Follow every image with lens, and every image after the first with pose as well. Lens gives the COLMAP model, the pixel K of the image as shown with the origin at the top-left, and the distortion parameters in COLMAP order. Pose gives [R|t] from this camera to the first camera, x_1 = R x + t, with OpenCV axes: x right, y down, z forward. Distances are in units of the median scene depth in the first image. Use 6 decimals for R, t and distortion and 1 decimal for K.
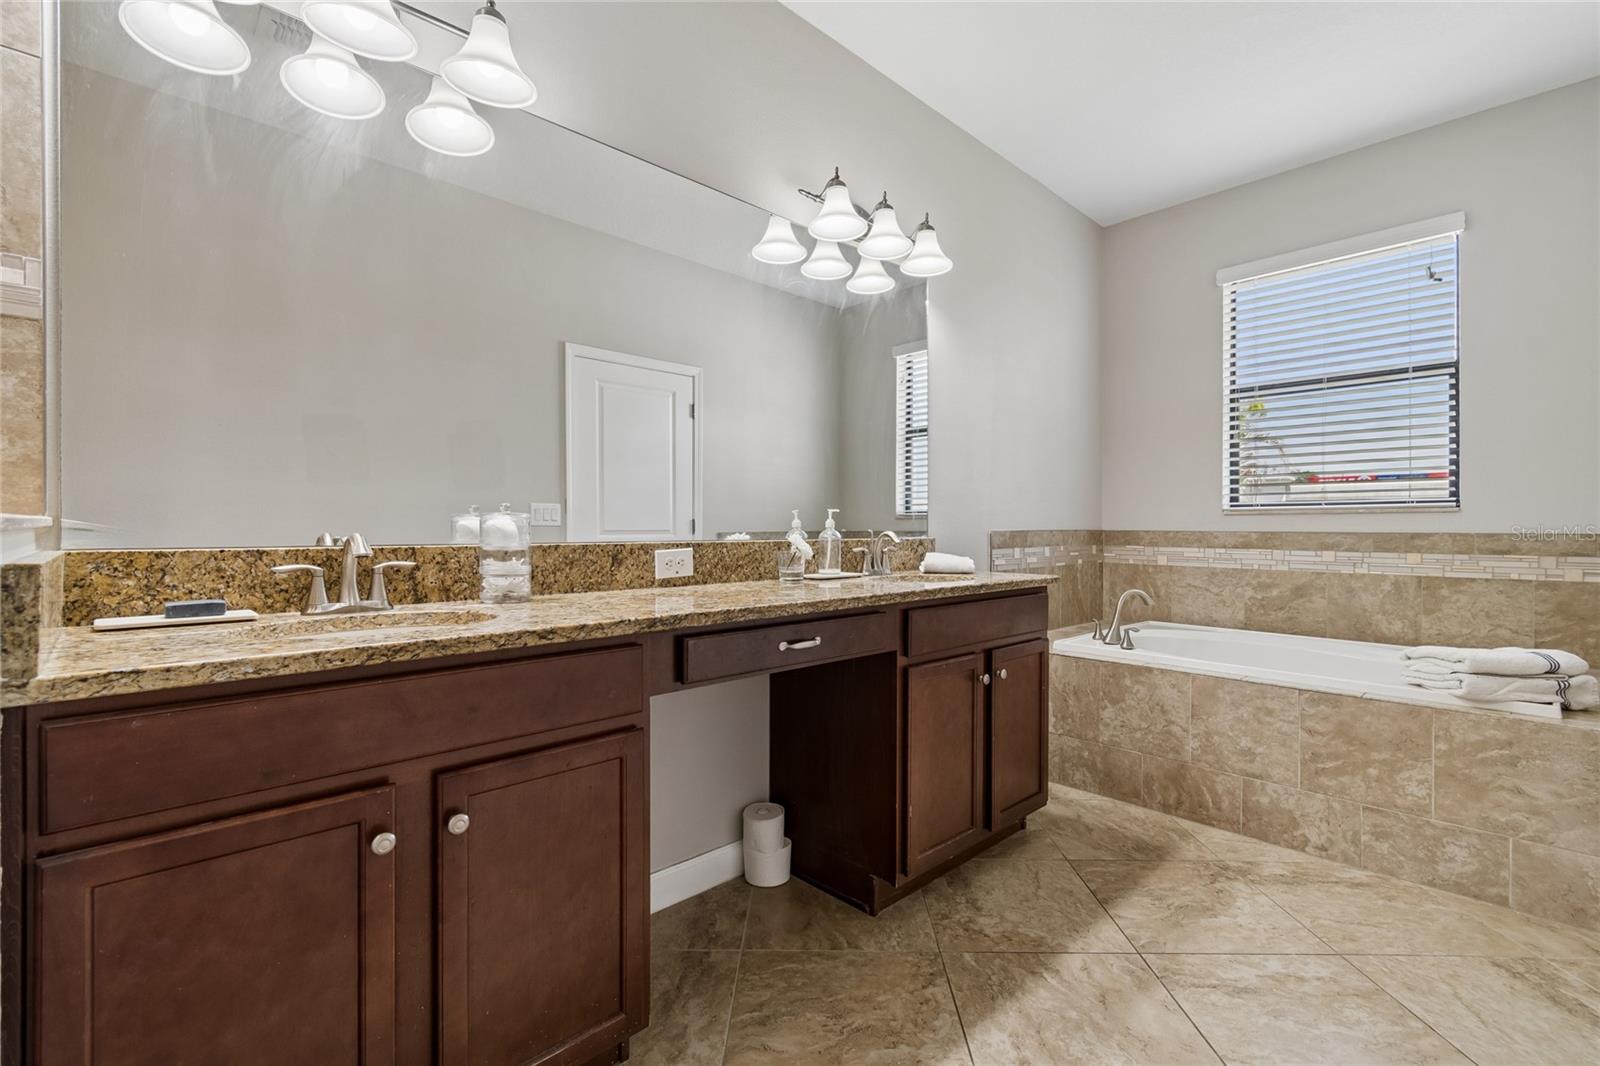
lens RADIAL K [[707.1, 0, 801.1], [0, 707.1, 532.0], [0, 0, 1]] dist [-0.003130, -0.000172]
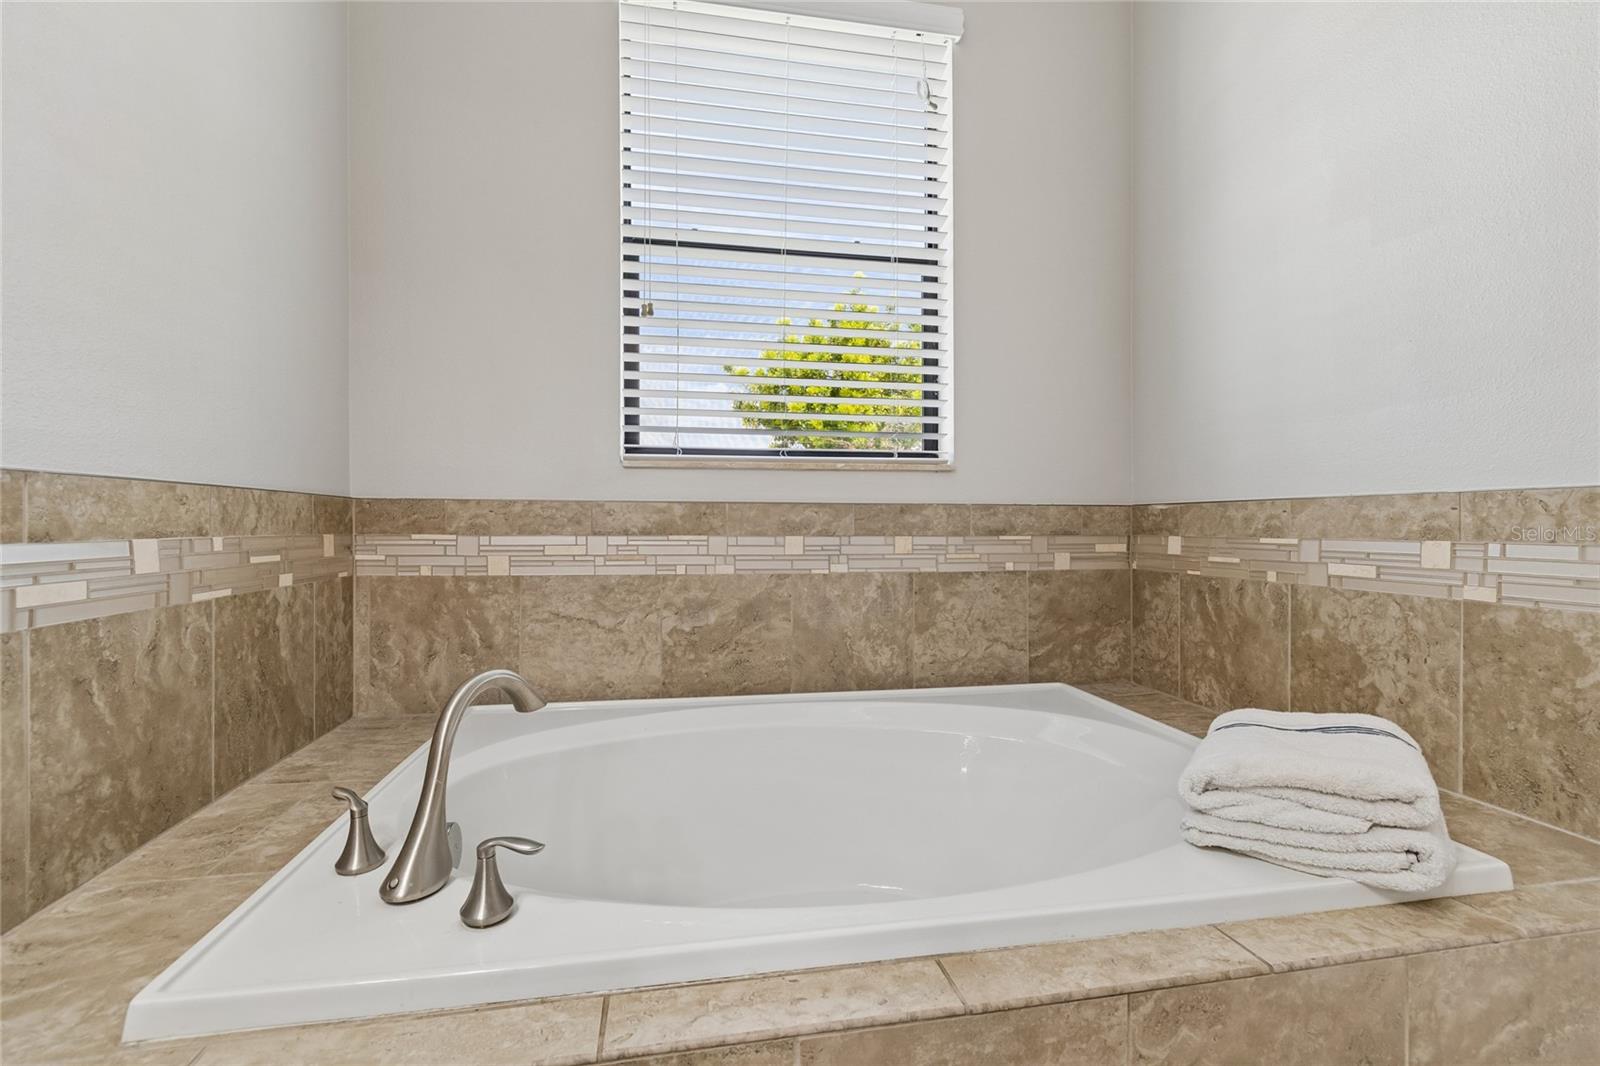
lens RADIAL K [[707.1, 0, 802.4], [0, 707.1, 531.4], [0, 0, 1]] dist [-0.003130, -0.000172]
pose [[0.541570, -0.010822, 0.840586, 0.280398], [0.006166, 0.999941, 0.008900, 0.018616], [-0.840633, 0.000363, 0.541605, 0.696146]]
